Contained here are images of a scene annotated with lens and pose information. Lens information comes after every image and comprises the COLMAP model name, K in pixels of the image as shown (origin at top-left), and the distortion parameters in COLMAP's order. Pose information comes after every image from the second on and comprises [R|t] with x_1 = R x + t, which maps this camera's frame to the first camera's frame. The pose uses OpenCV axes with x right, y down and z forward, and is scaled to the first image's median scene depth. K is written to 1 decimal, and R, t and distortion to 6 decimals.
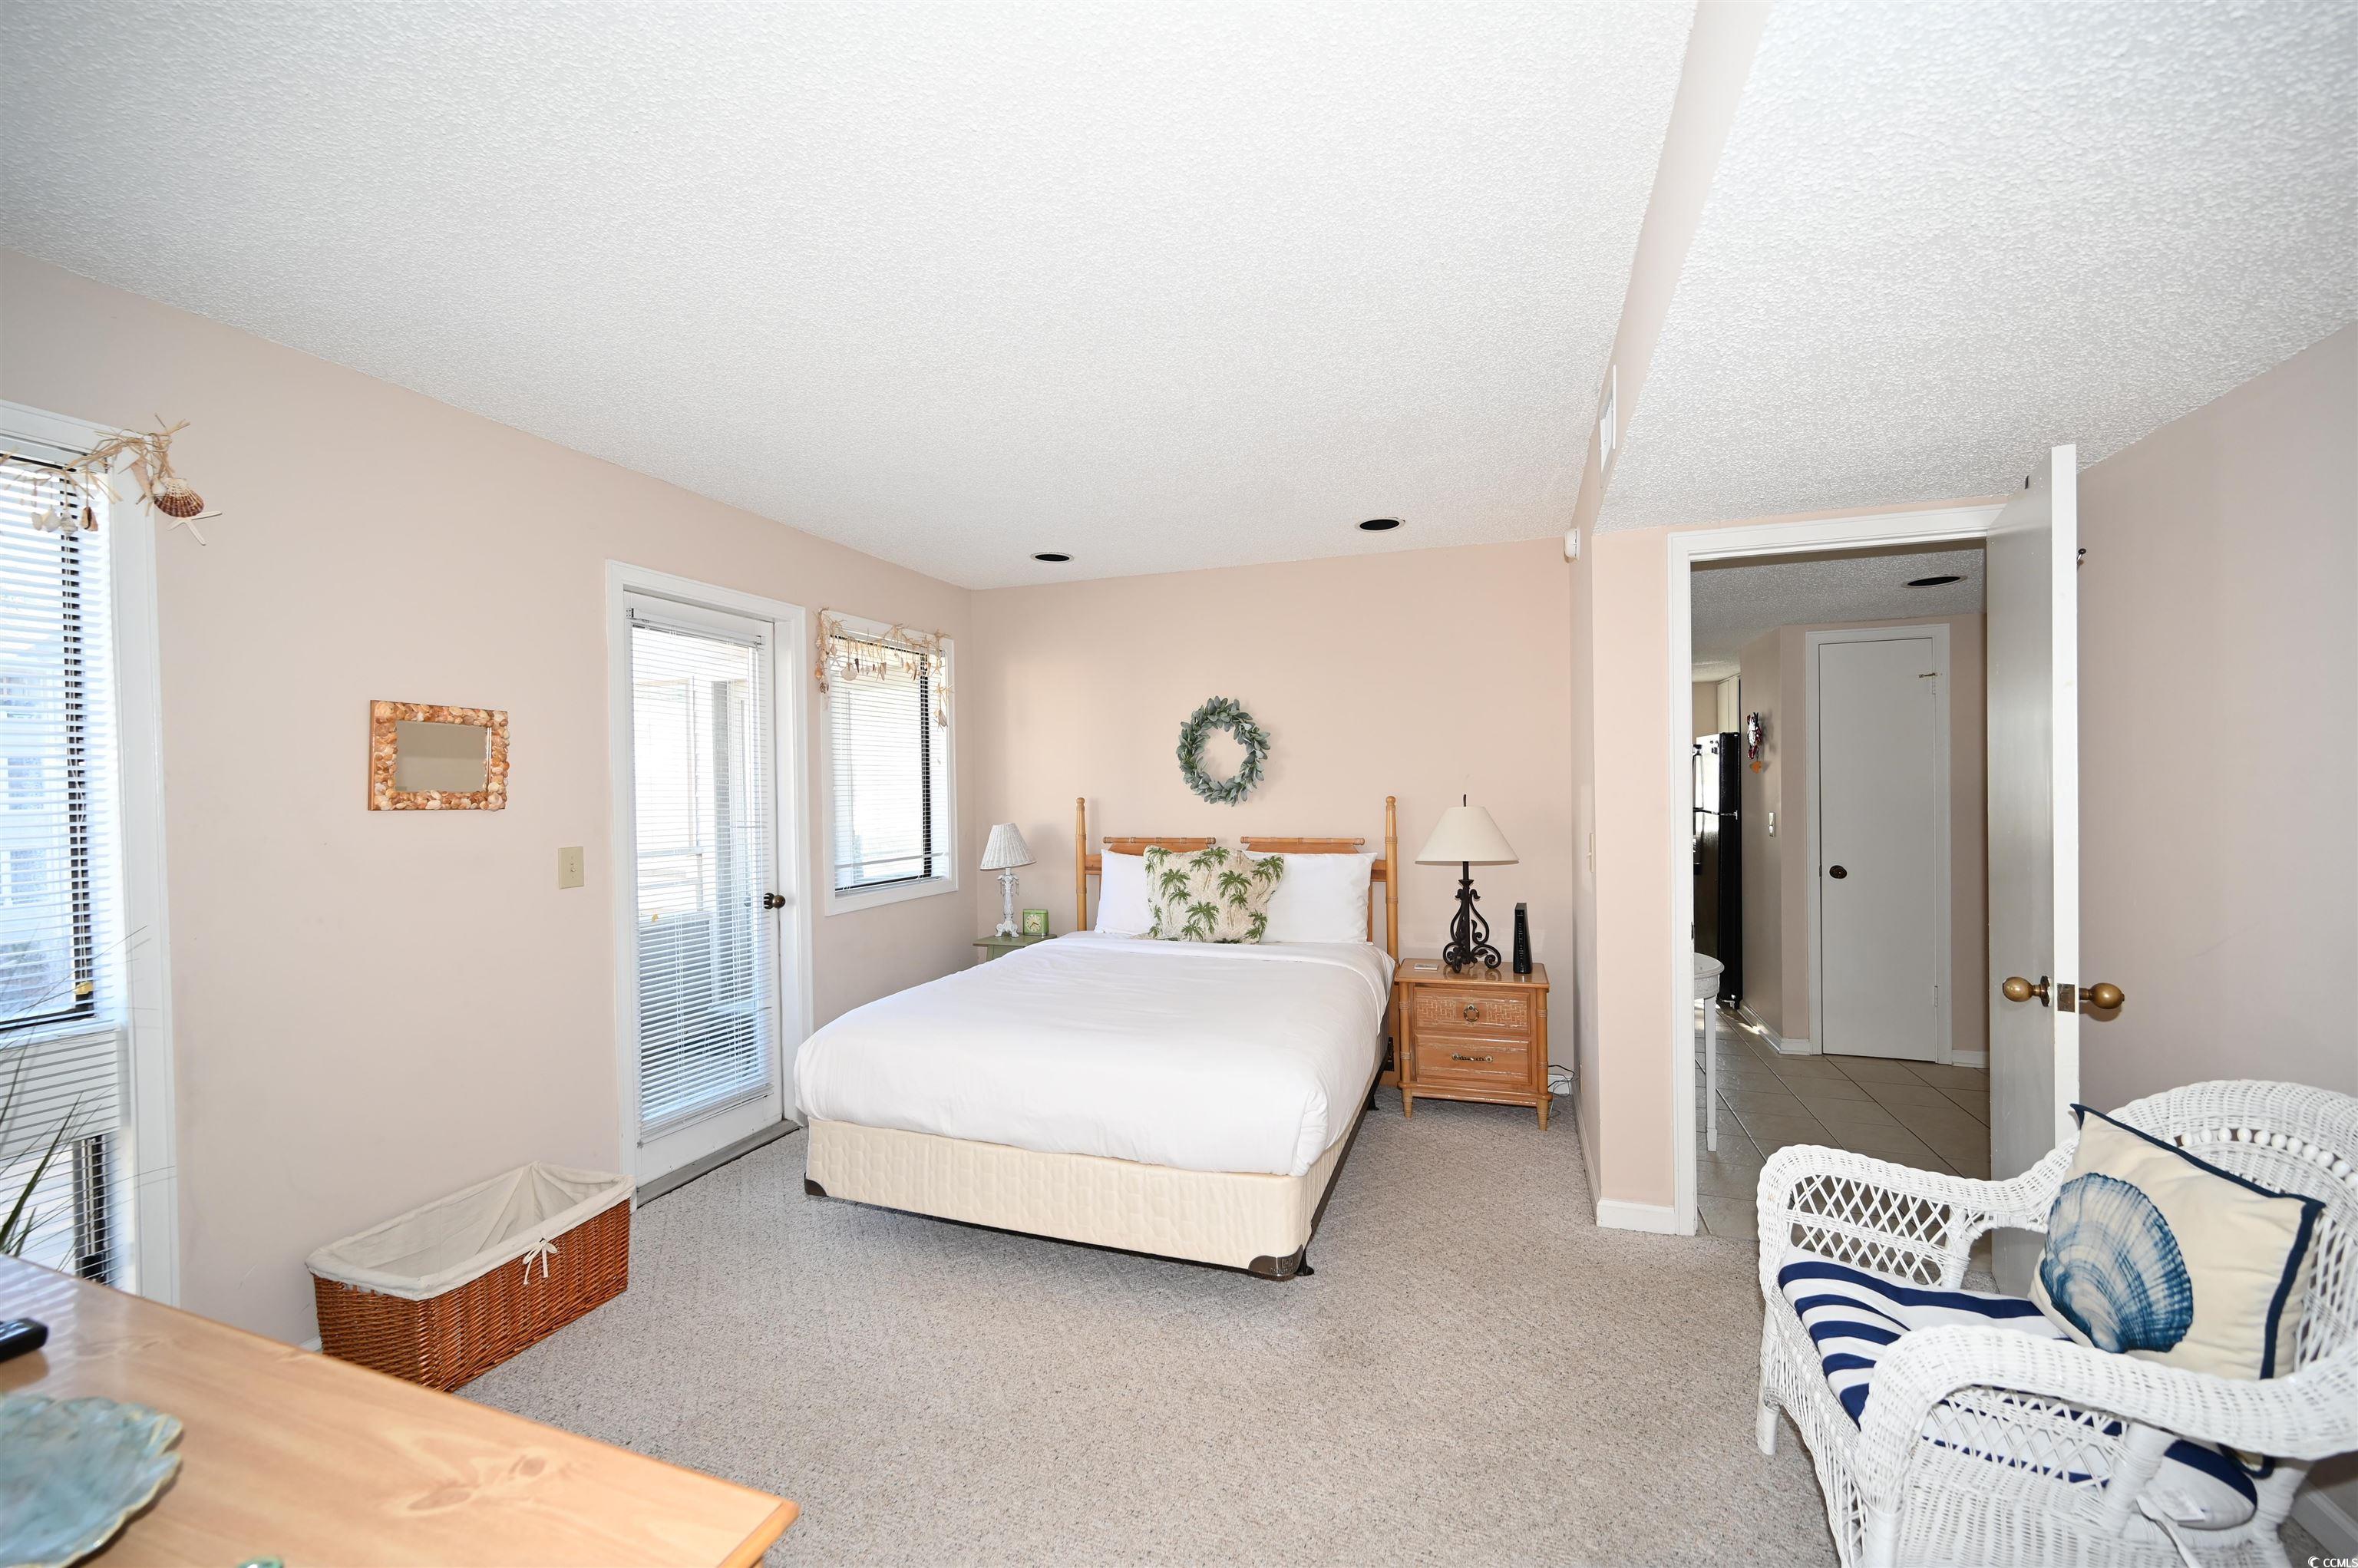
lens RADIAL K [[939.3, 0, 1173.1], [0, 939.3, 780.8], [0, 0, 1]] dist [0.001563, -0.000030]
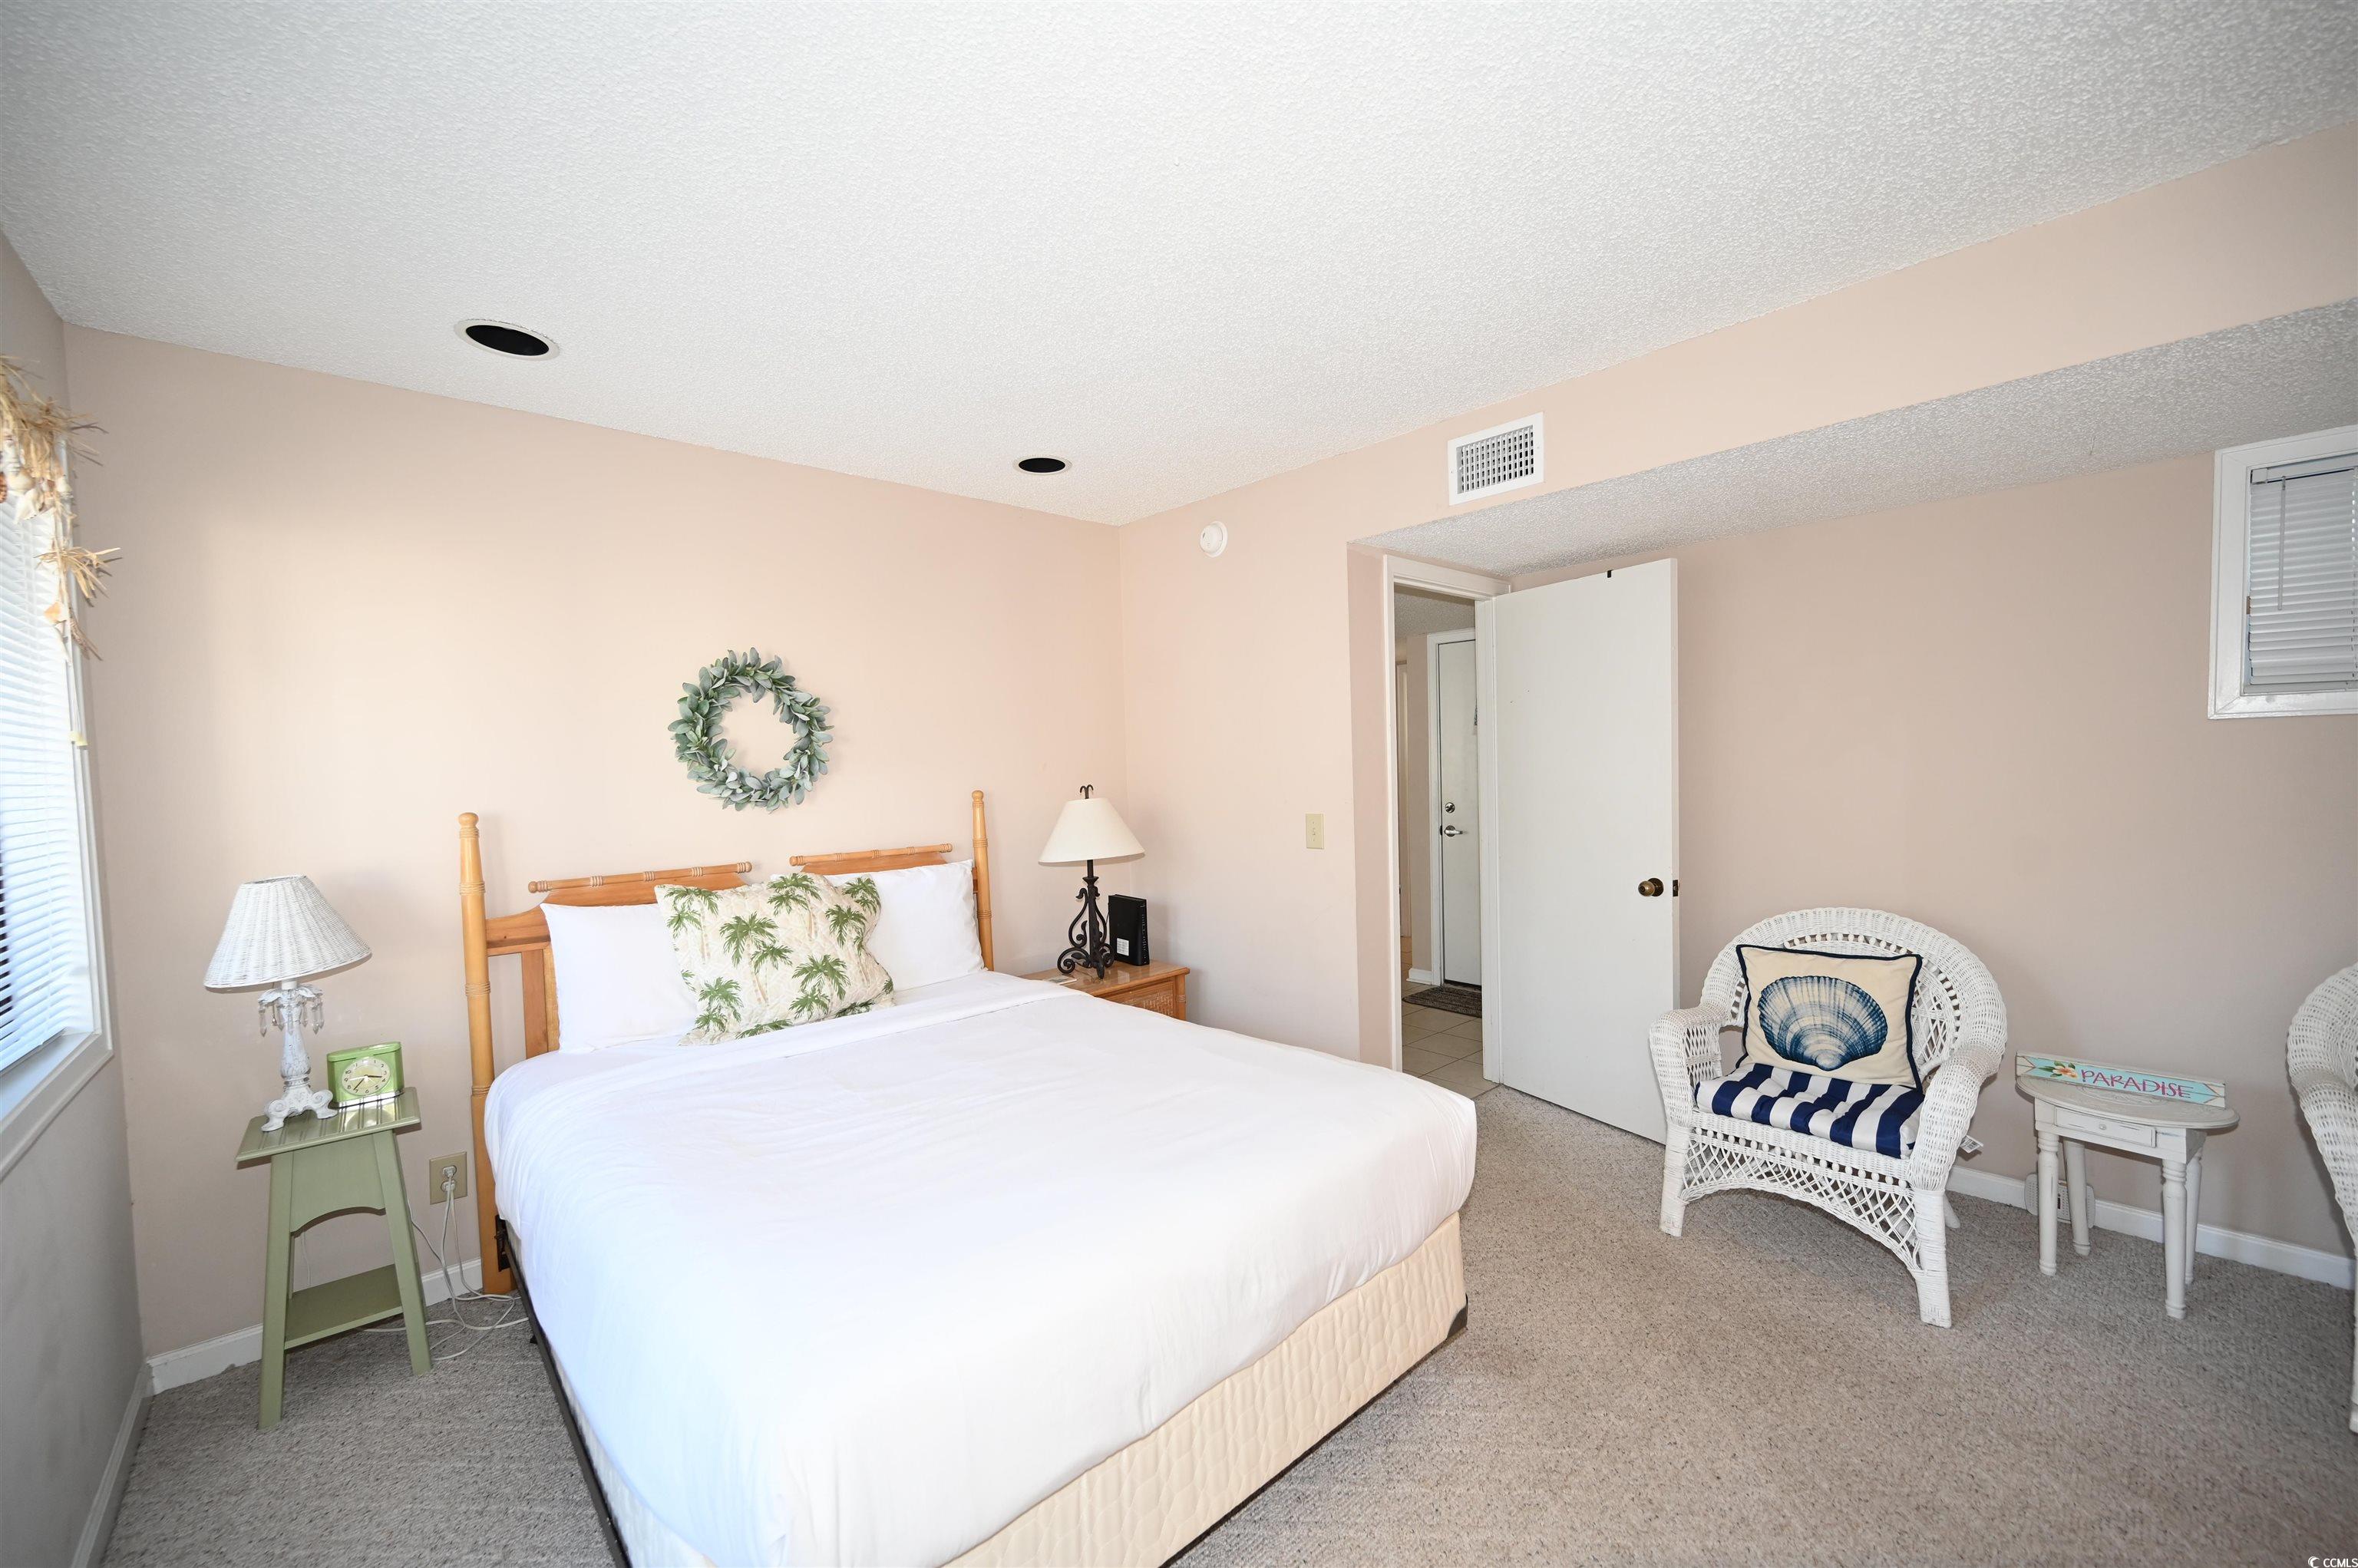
lens RADIAL K [[934.0, 0, 1179.3], [0, 934.0, 786.5], [0, 0, 1]] dist [0.004212, 0.000041]
pose [[0.457083, -0.021703, 0.889159, -0.418166], [0.016075, 0.999741, 0.016139, 0.001787], [-0.889279, 0.006916, 0.457314, 0.447705]]
